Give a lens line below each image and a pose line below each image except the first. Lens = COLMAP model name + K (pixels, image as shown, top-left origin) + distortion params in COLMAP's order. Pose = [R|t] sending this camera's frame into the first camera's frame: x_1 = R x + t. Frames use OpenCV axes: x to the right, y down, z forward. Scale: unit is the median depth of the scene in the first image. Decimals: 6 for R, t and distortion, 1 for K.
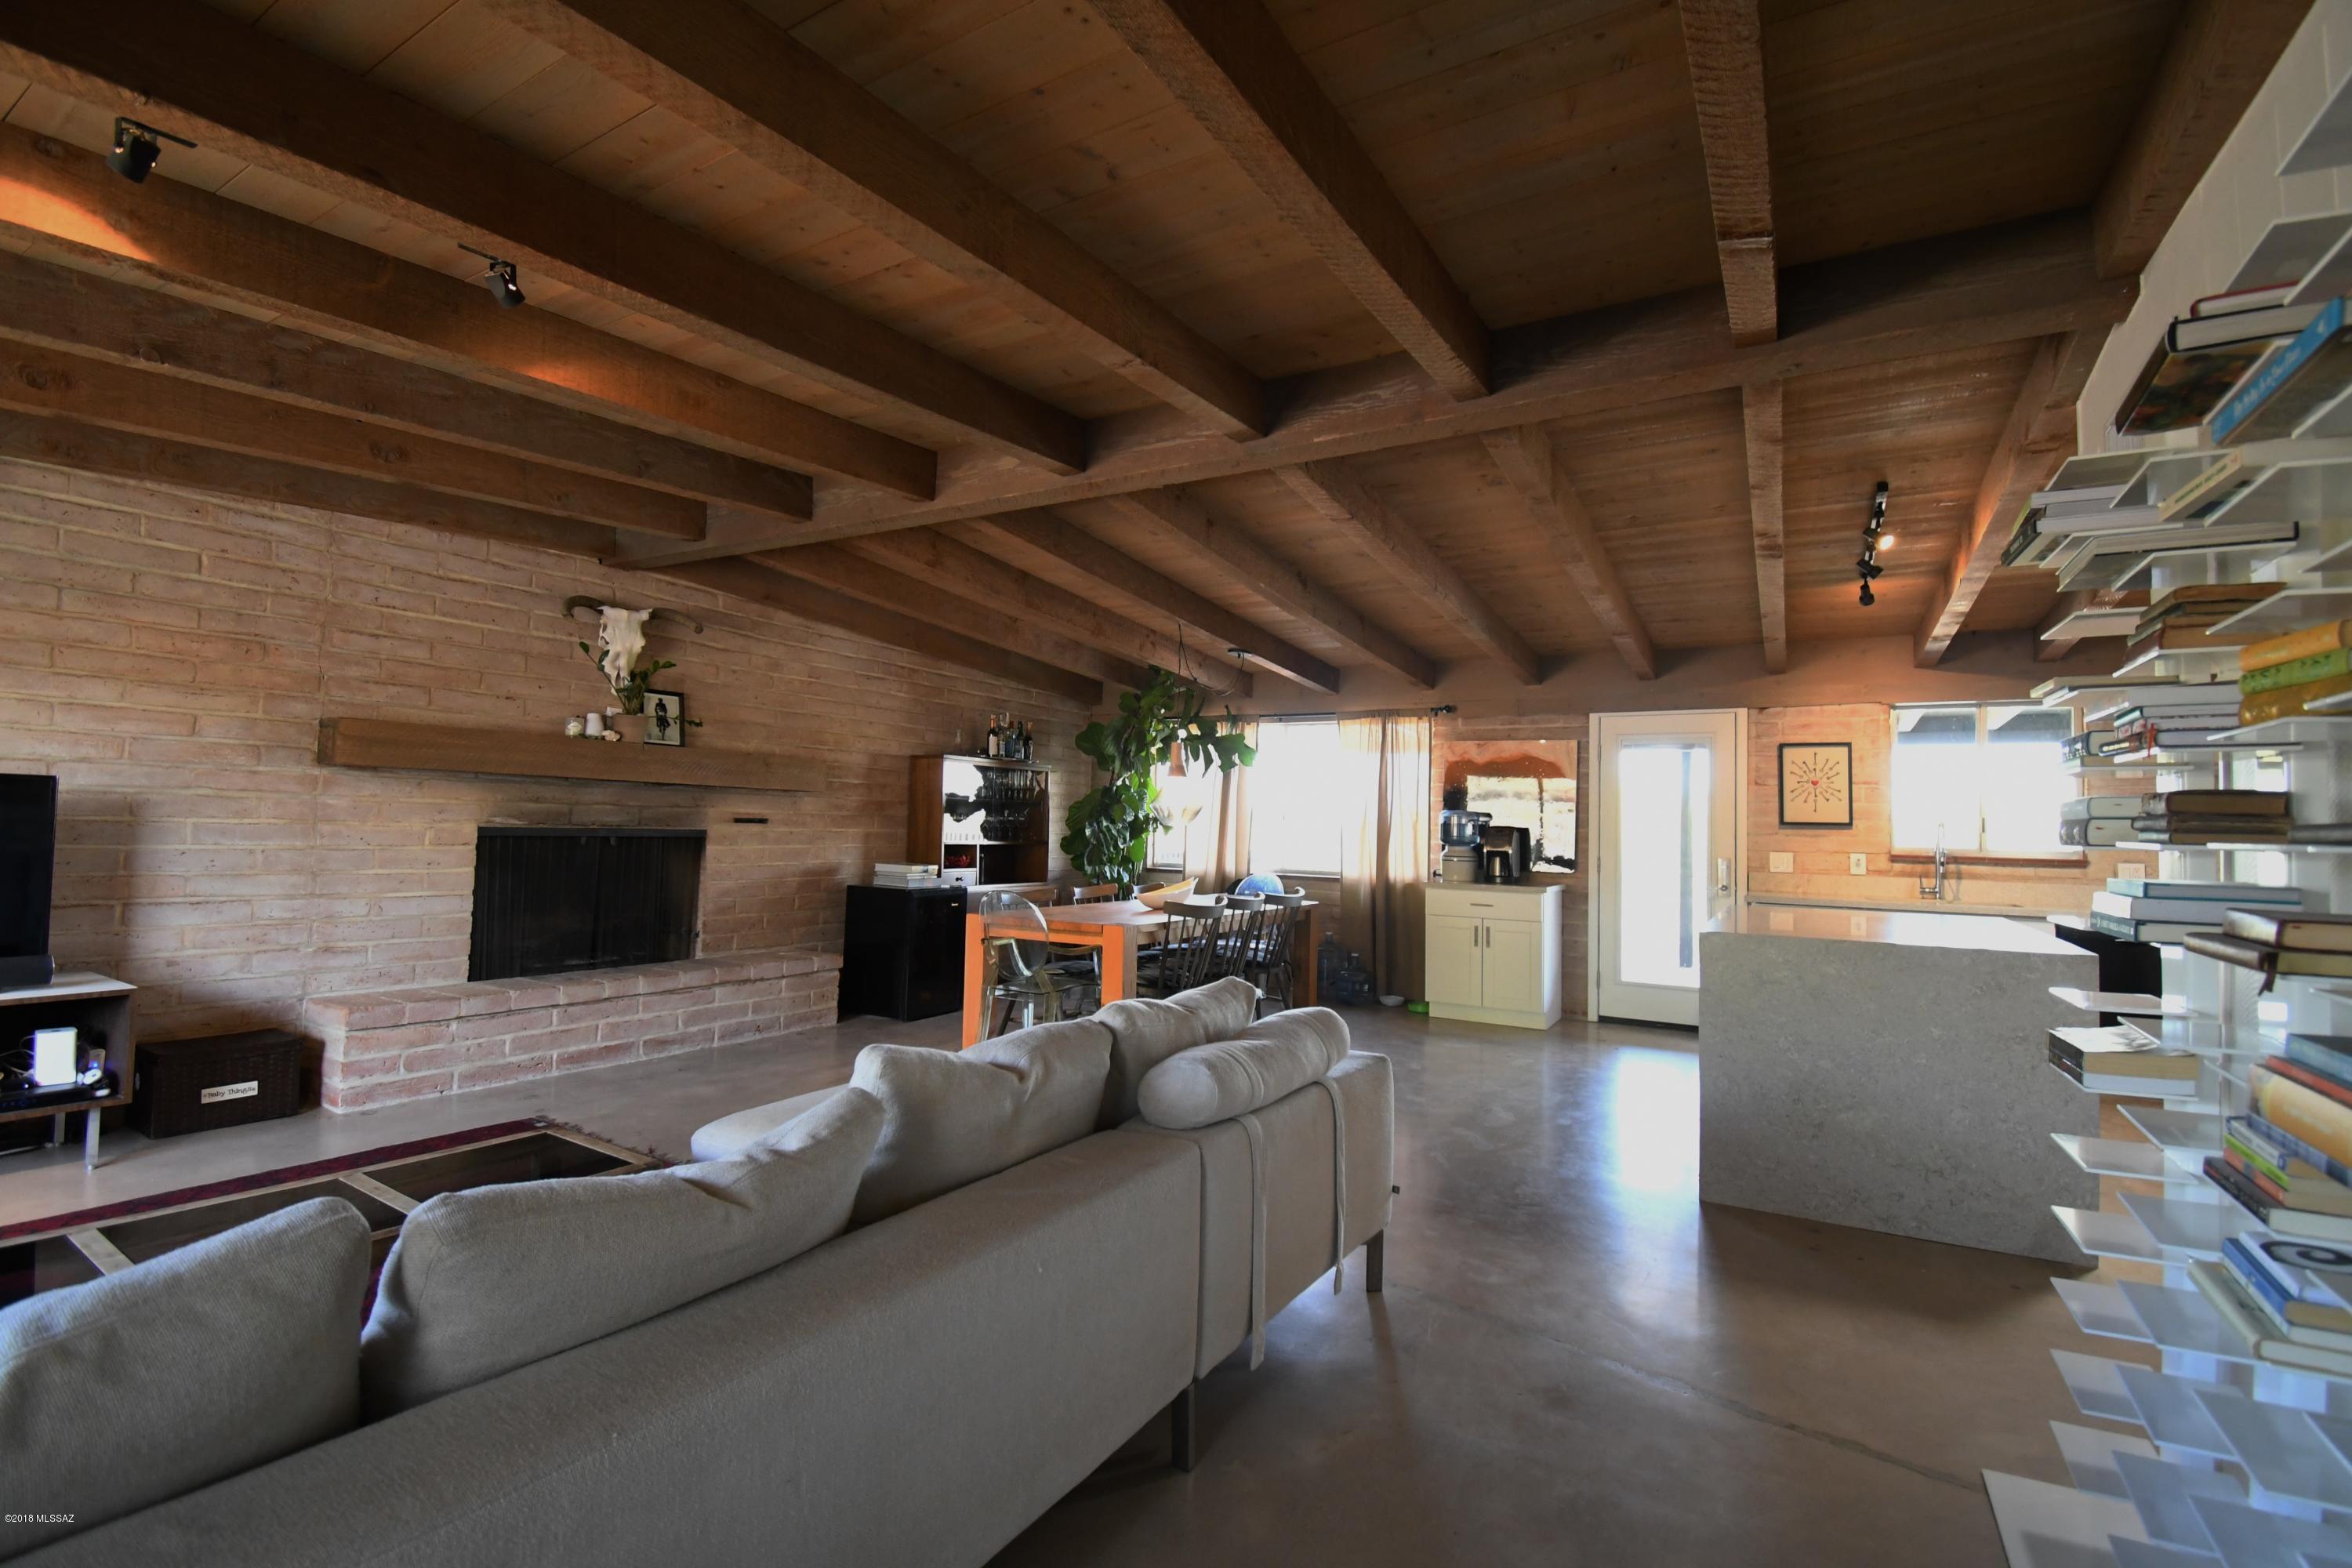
lens RADIAL K [[1045.2, 0, 1181.8], [0, 1045.2, 782.7], [0, 0, 1]] dist [0.023466, -0.030459]
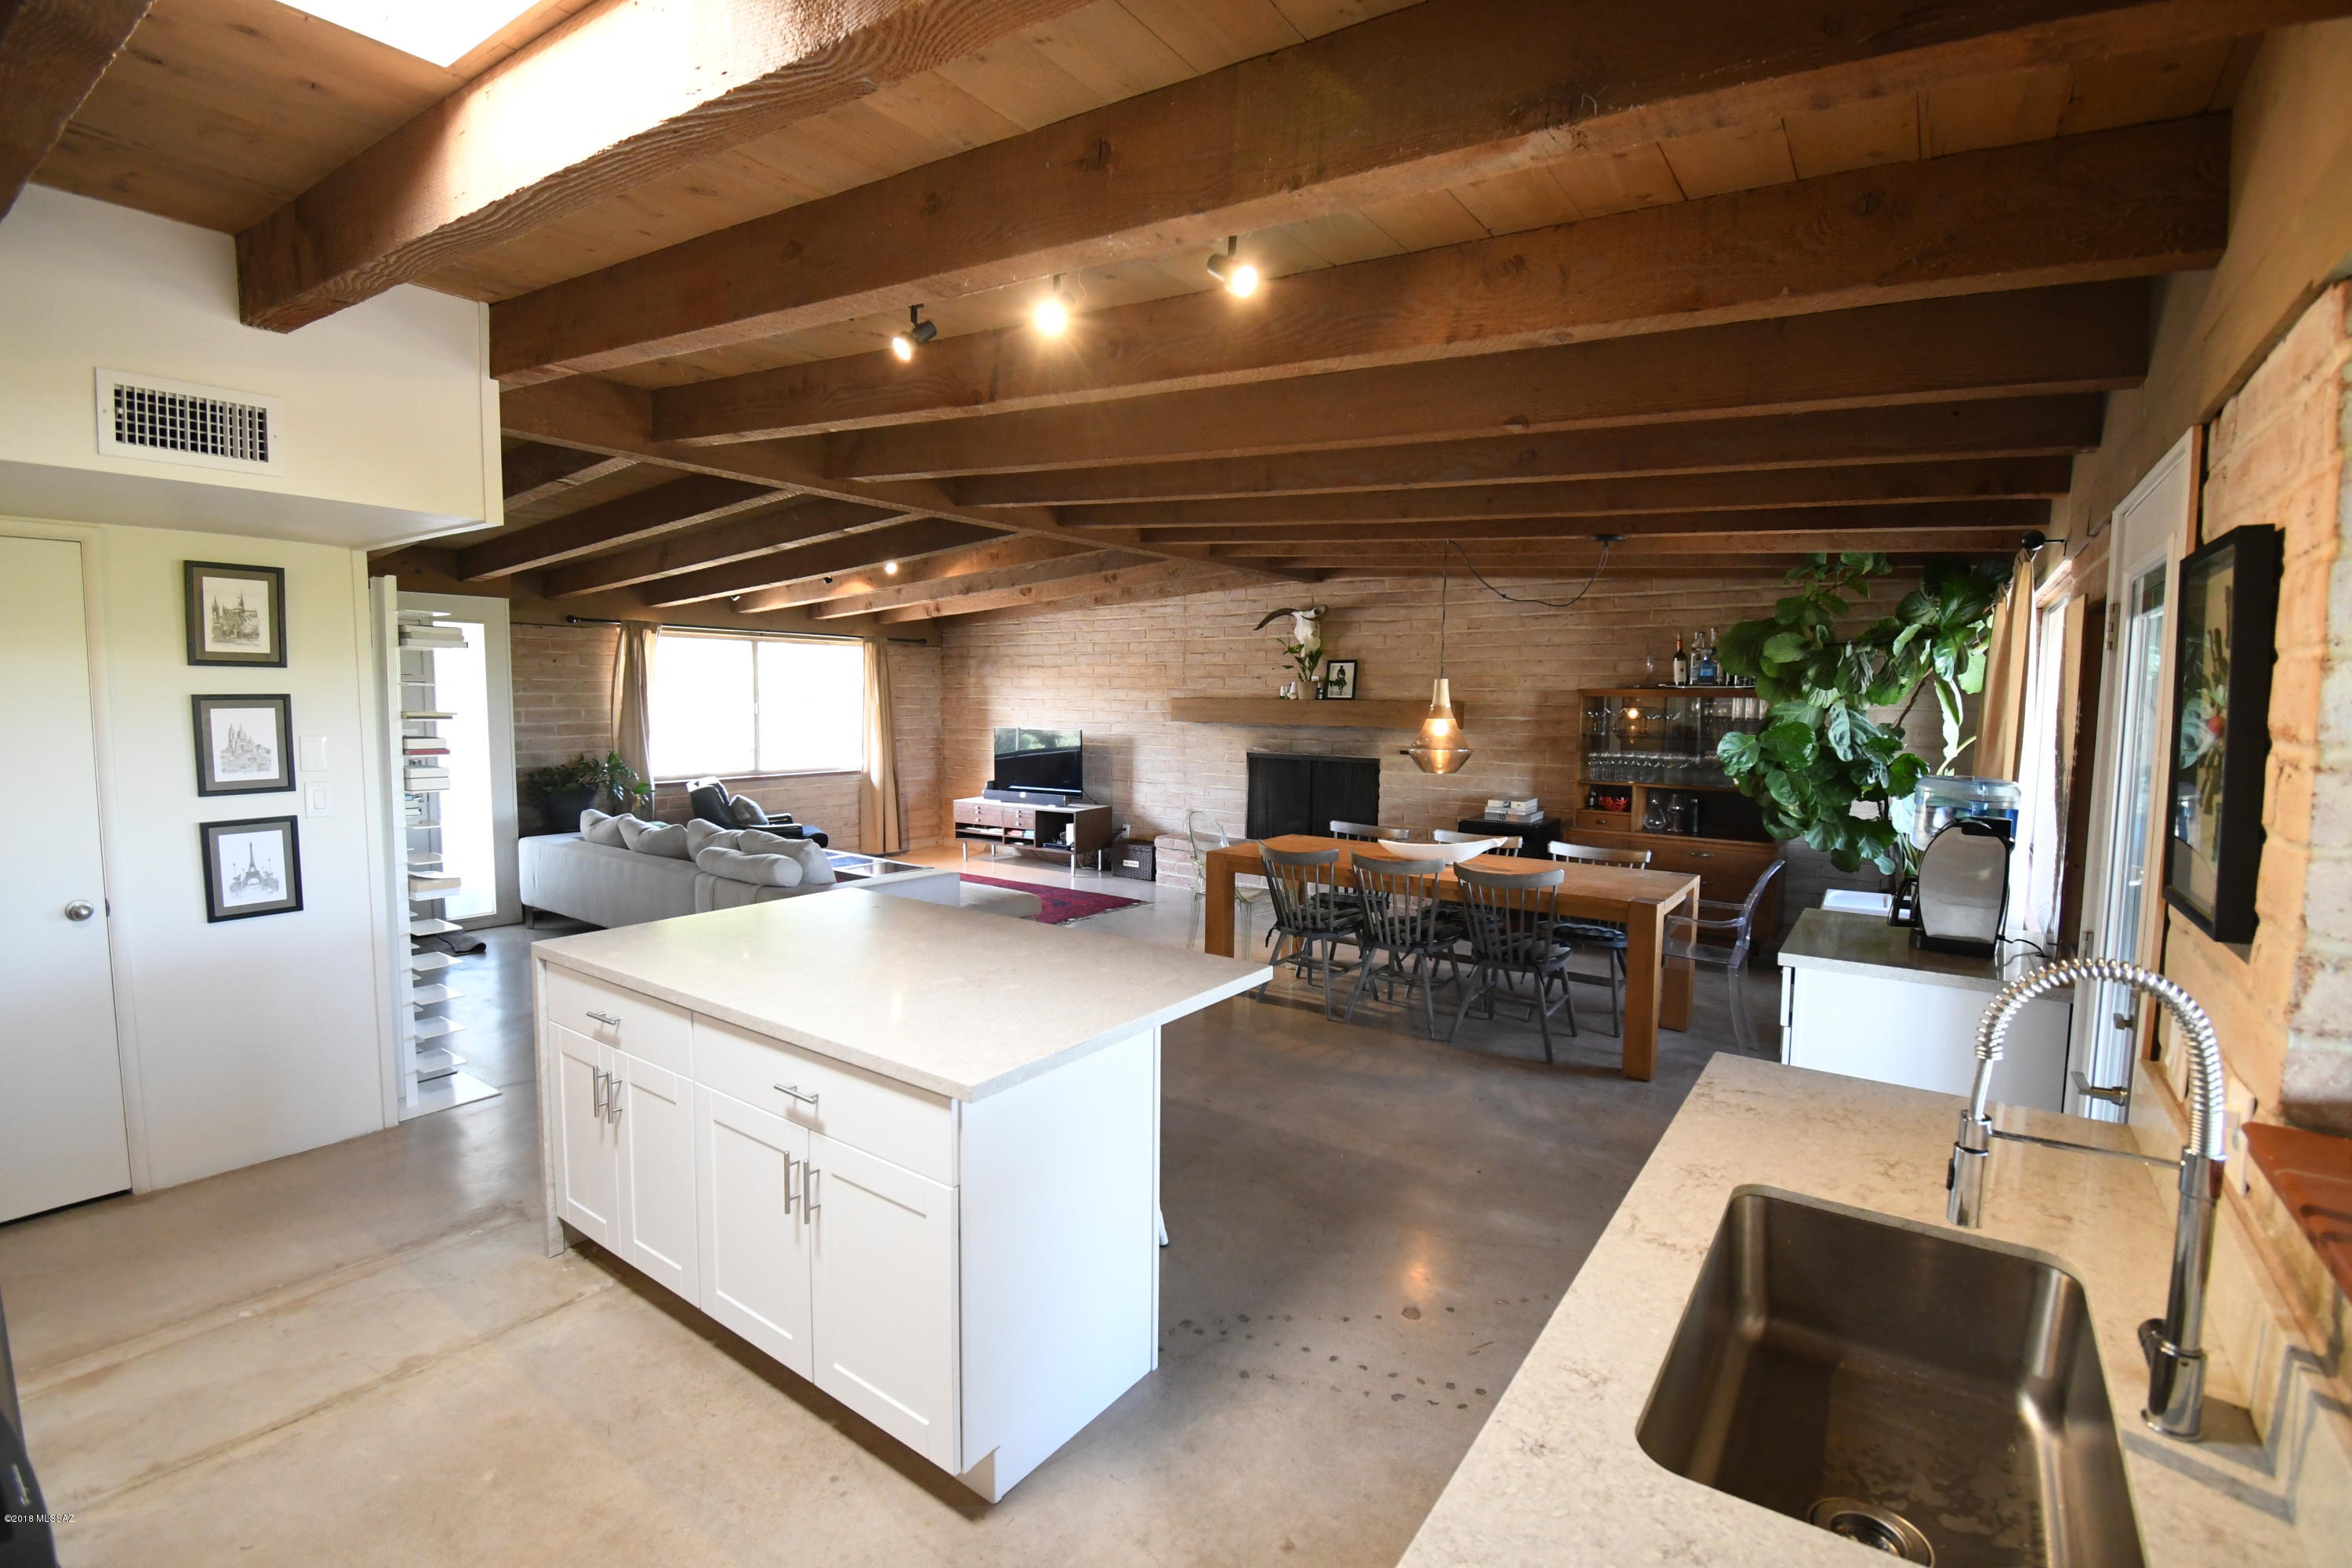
lens RADIAL K [[1045.2, 0, 1181.8], [0, 1045.2, 782.7], [0, 0, 1]] dist [0.023466, -0.030459]
pose [[-0.093167, 0.051806, -0.994302, 0.950868], [0.026715, 0.998416, 0.049517, 0.002430], [0.995292, -0.021949, -0.094404, 0.914495]]
